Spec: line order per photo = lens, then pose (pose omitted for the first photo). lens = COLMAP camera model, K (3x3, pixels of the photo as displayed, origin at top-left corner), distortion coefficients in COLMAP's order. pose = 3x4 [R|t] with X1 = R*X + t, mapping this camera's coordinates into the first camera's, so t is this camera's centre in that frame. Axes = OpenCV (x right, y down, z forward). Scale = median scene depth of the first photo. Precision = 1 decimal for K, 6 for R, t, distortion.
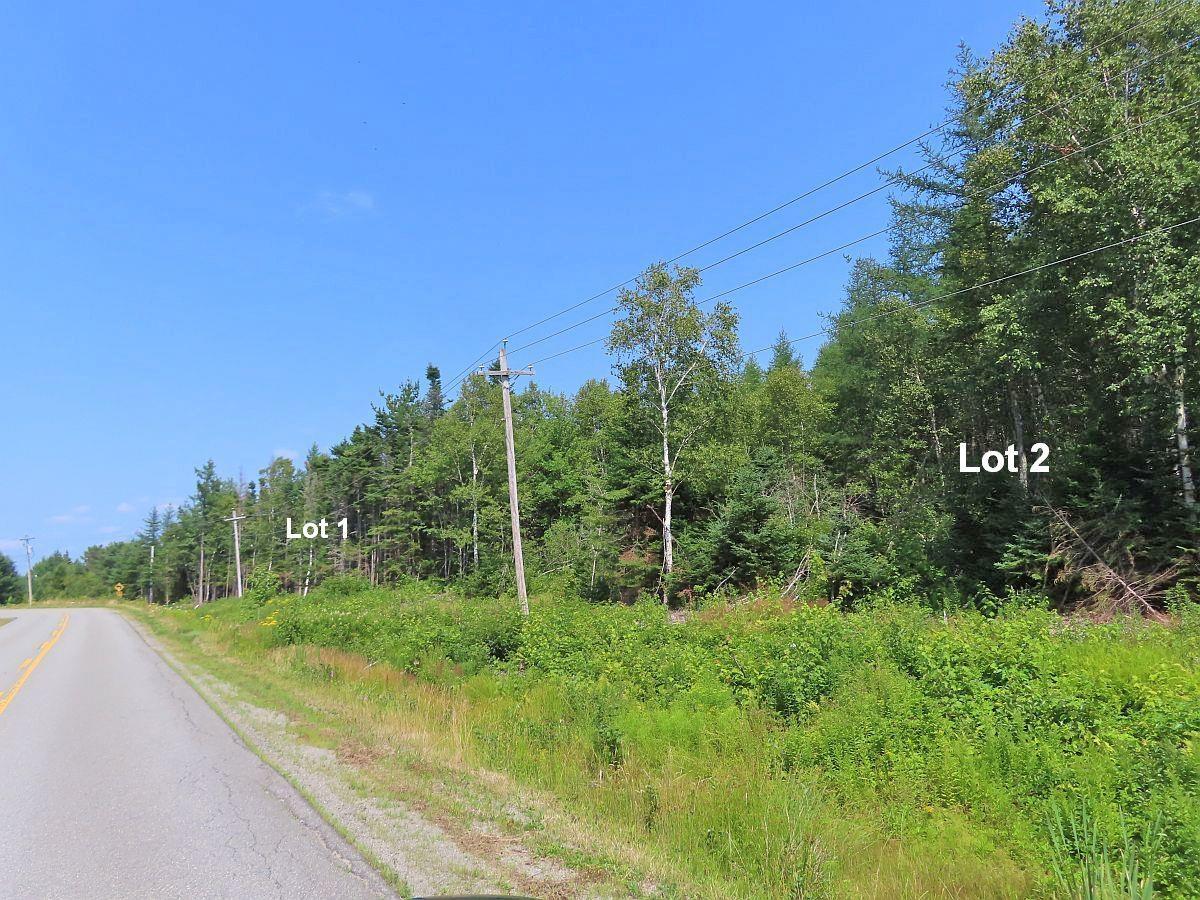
lens RADIAL K [[861.8, 0, 596.3], [0, 861.8, 452.2], [0, 0, 1]] dist [-0.003639, 0.003650]
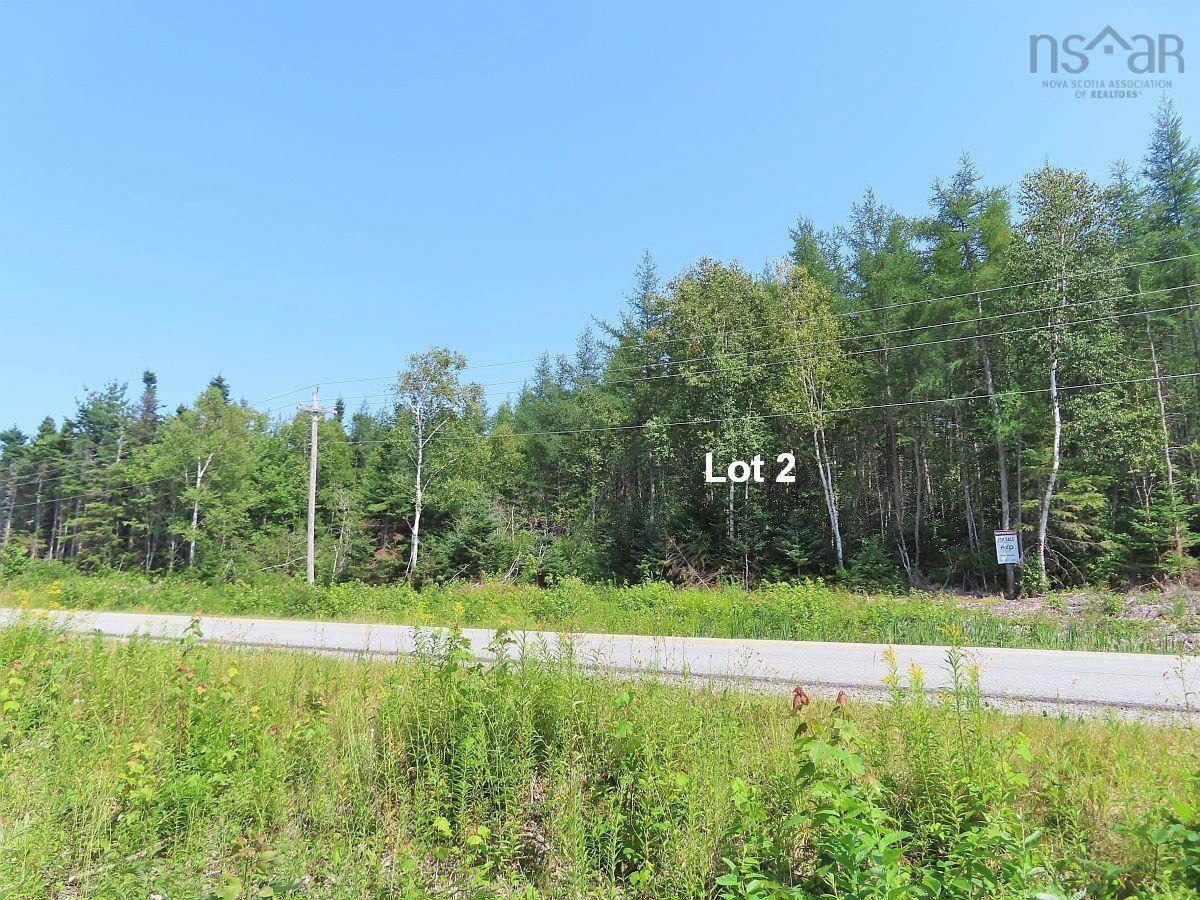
lens RADIAL K [[861.8, 0, 596.3], [0, 861.8, 452.2], [0, 0, 1]] dist [-0.003639, 0.003650]
pose [[0.898953, 0.117168, 0.422084, -0.256863], [-0.102944, 0.993086, -0.056425, 0.004375], [-0.425777, 0.007272, 0.904799, -0.379056]]
